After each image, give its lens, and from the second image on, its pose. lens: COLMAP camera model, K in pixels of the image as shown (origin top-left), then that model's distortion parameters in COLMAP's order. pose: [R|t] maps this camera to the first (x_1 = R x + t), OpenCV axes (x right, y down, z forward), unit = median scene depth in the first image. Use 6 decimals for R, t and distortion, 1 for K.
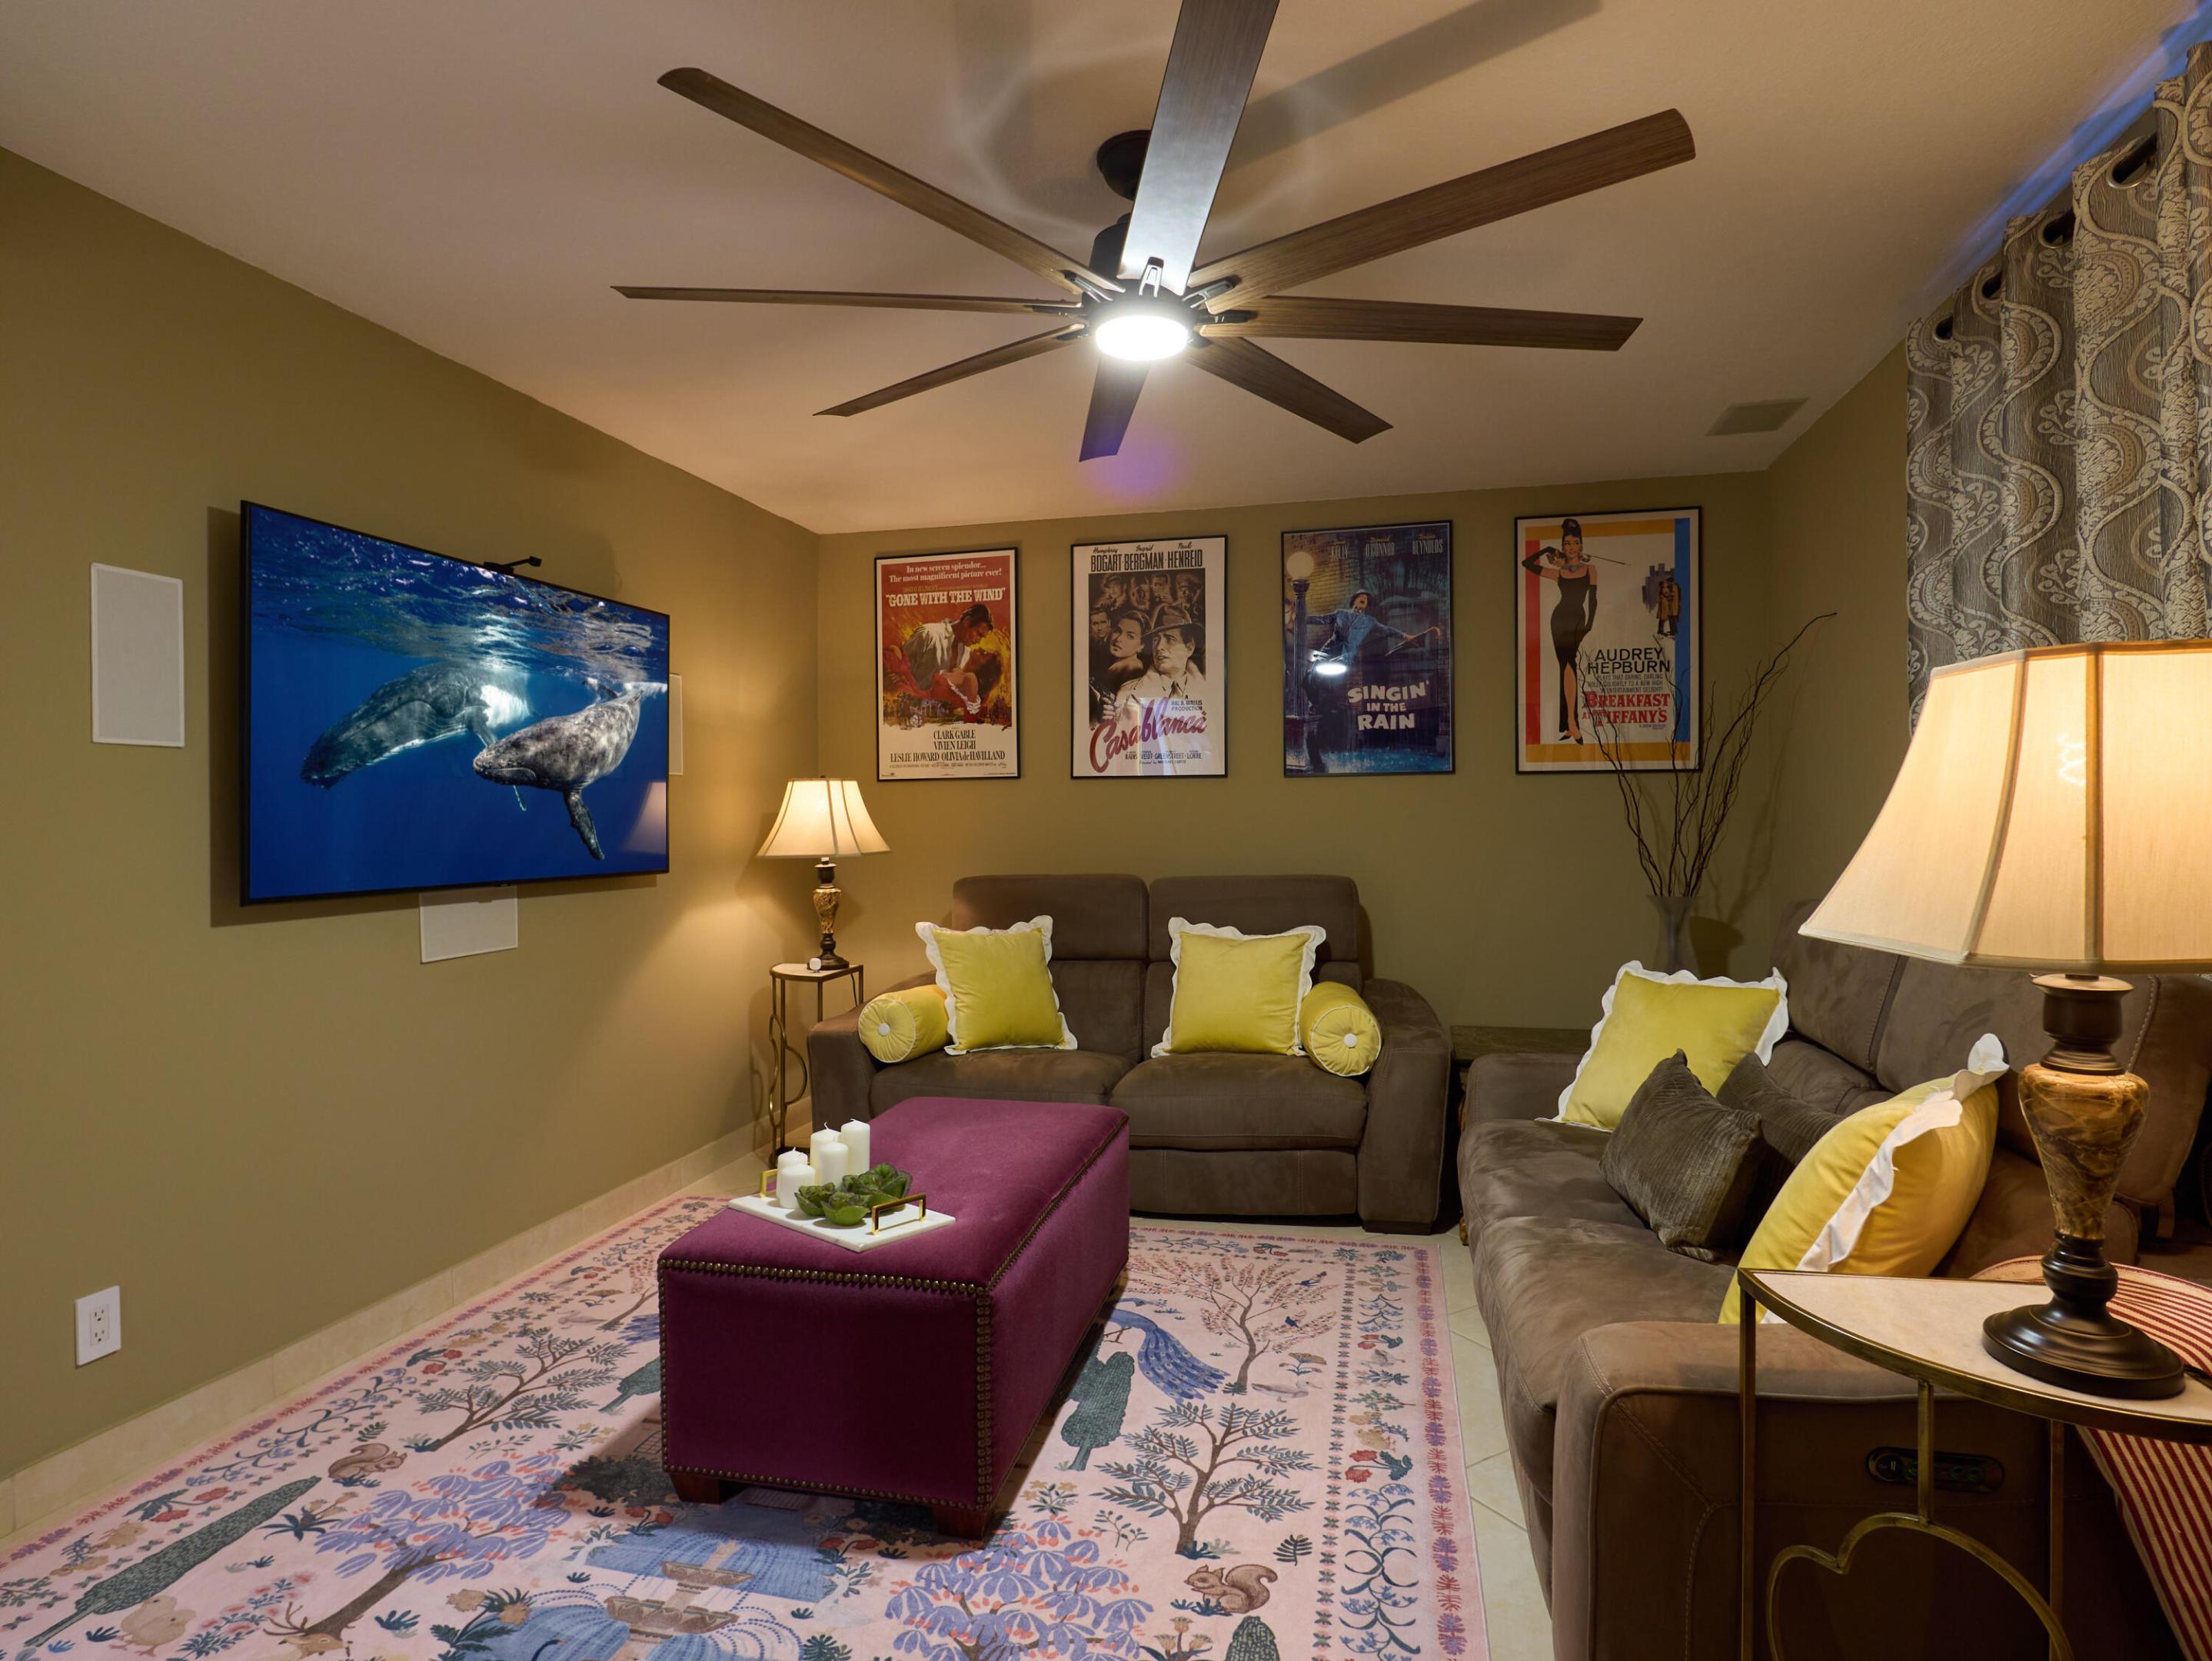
lens RADIAL K [[1182.8, 0, 1102.3], [0, 1182.8, 819.4], [0, 0, 1]] dist [-0.018600, 0.002895]
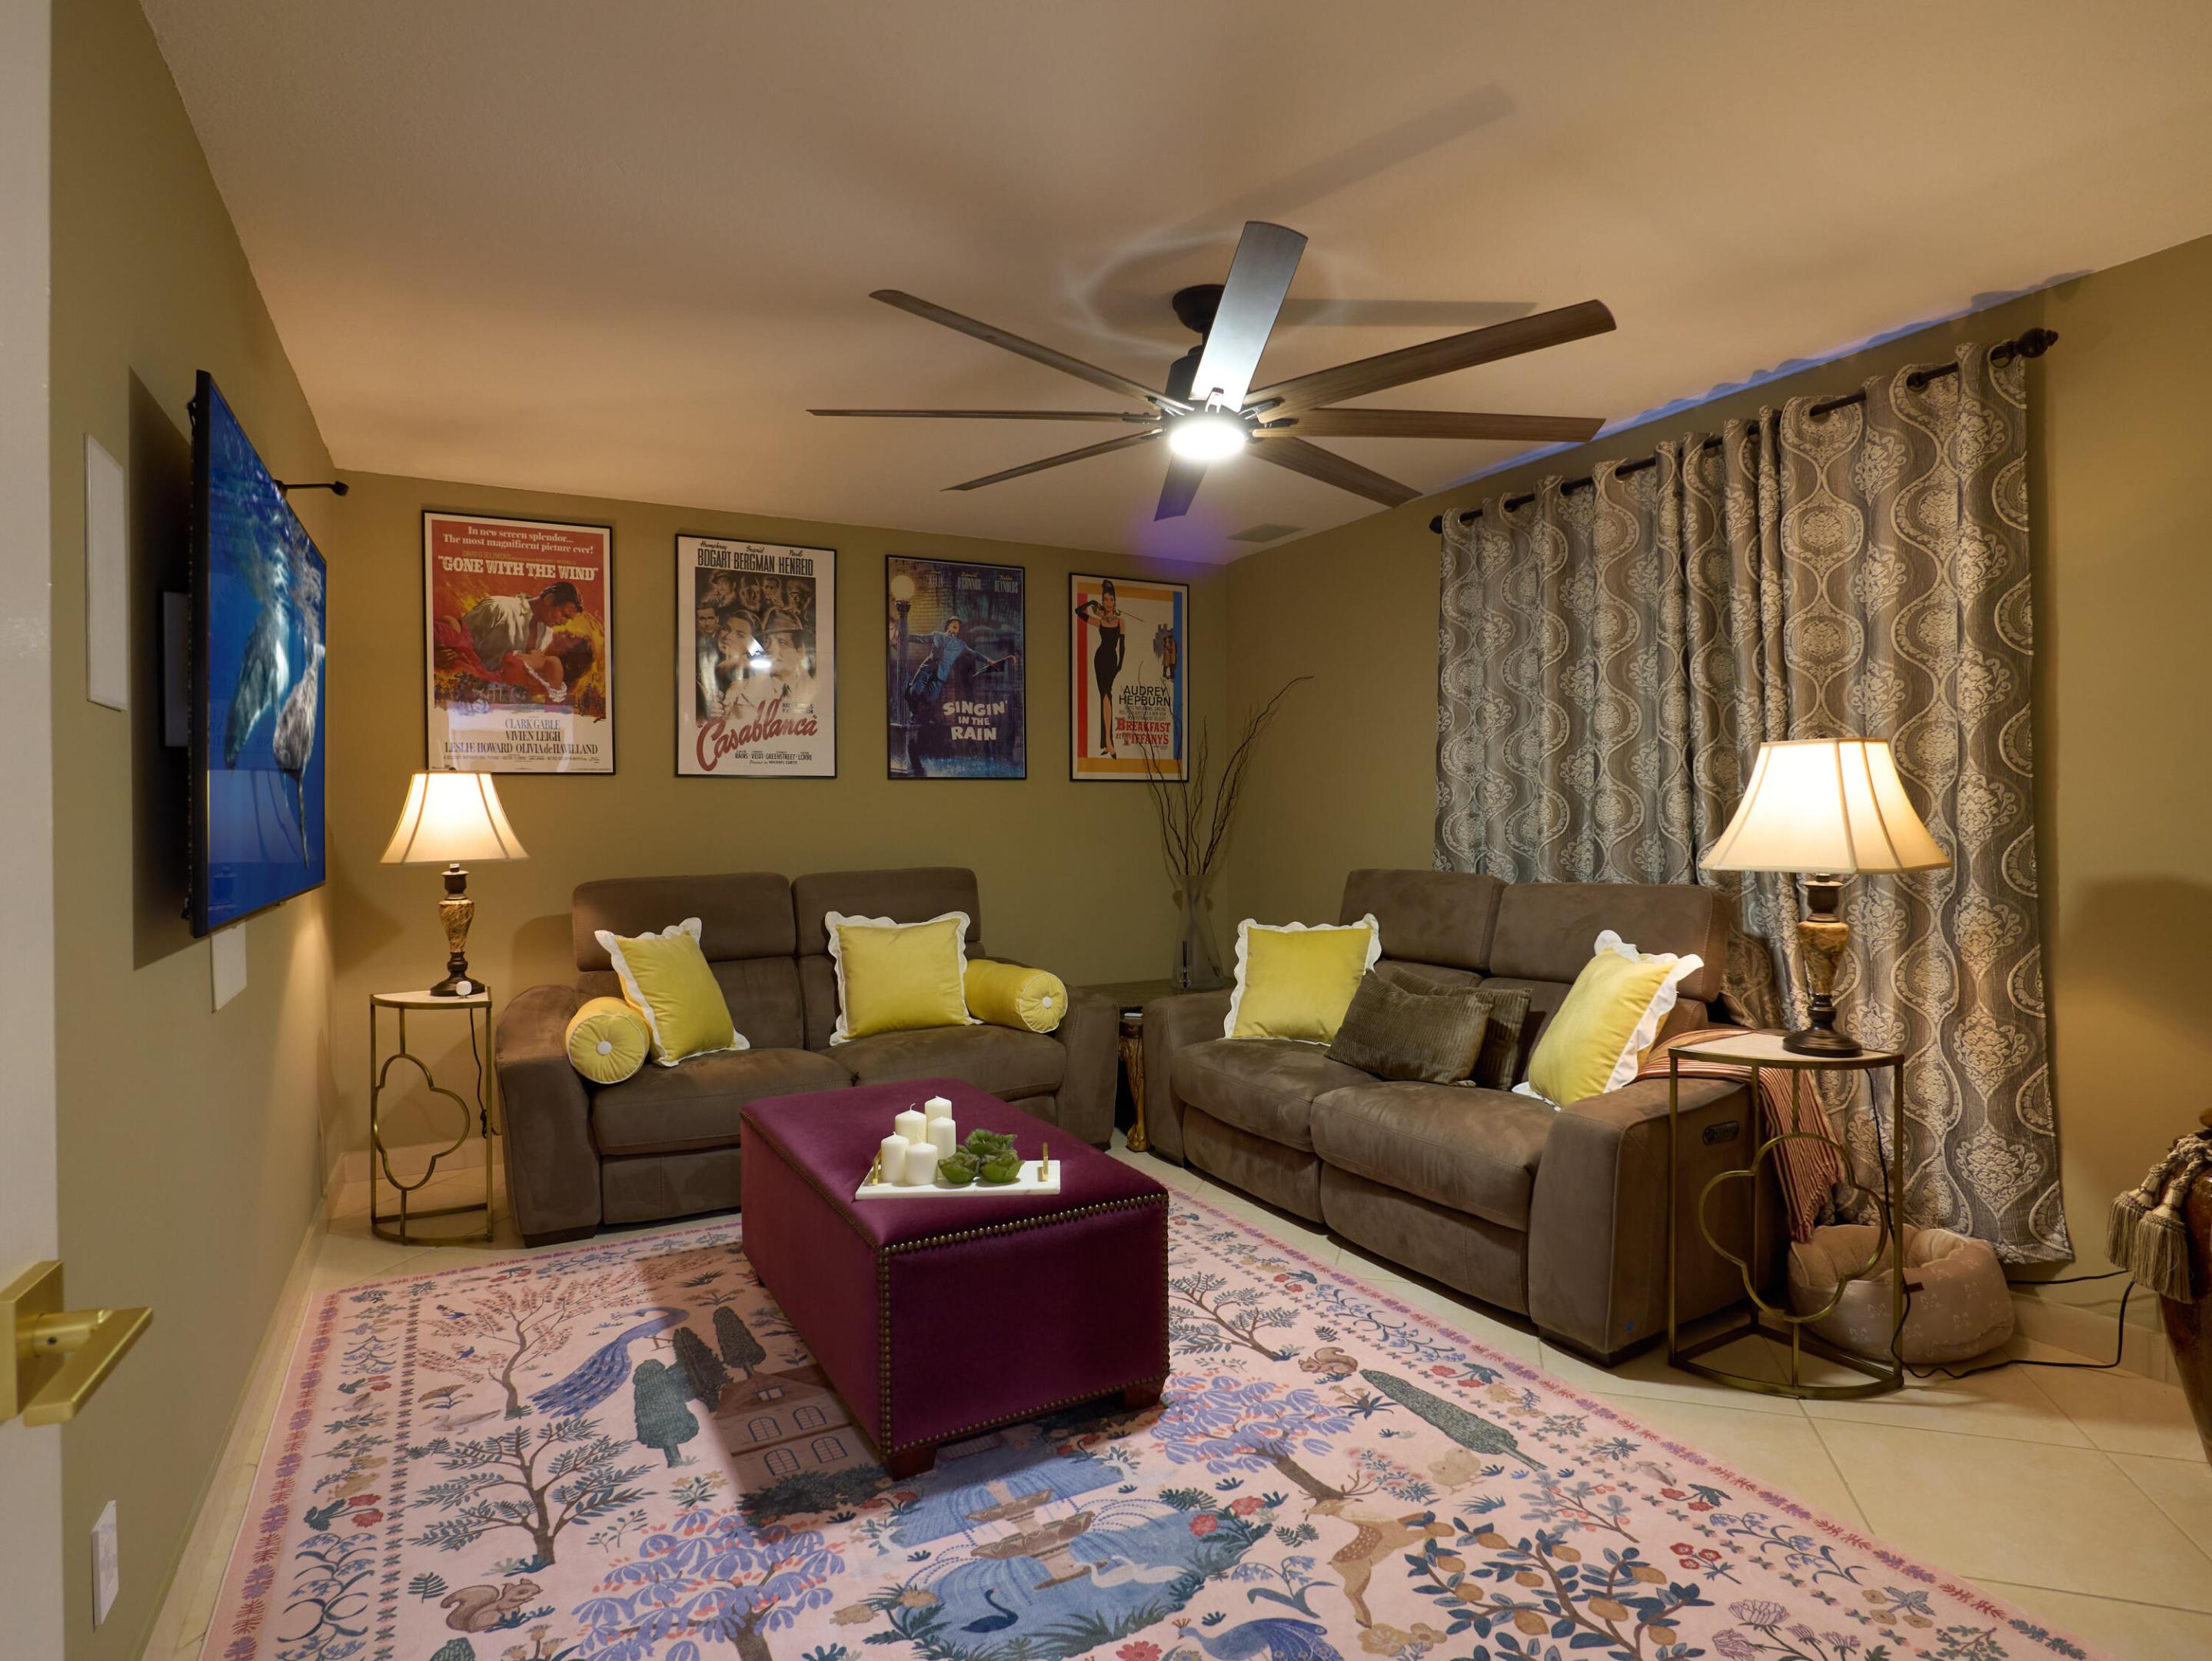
lens RADIAL K [[1182.8, 0, 1102.3], [0, 1182.8, 819.4], [0, 0, 1]] dist [-0.018600, 0.002895]
pose [[0.747475, -0.001719, 0.664288, -0.455408], [0.003417, 0.999993, -0.001257, 0.003213], [-0.664282, 0.003209, 0.747475, 0.057375]]
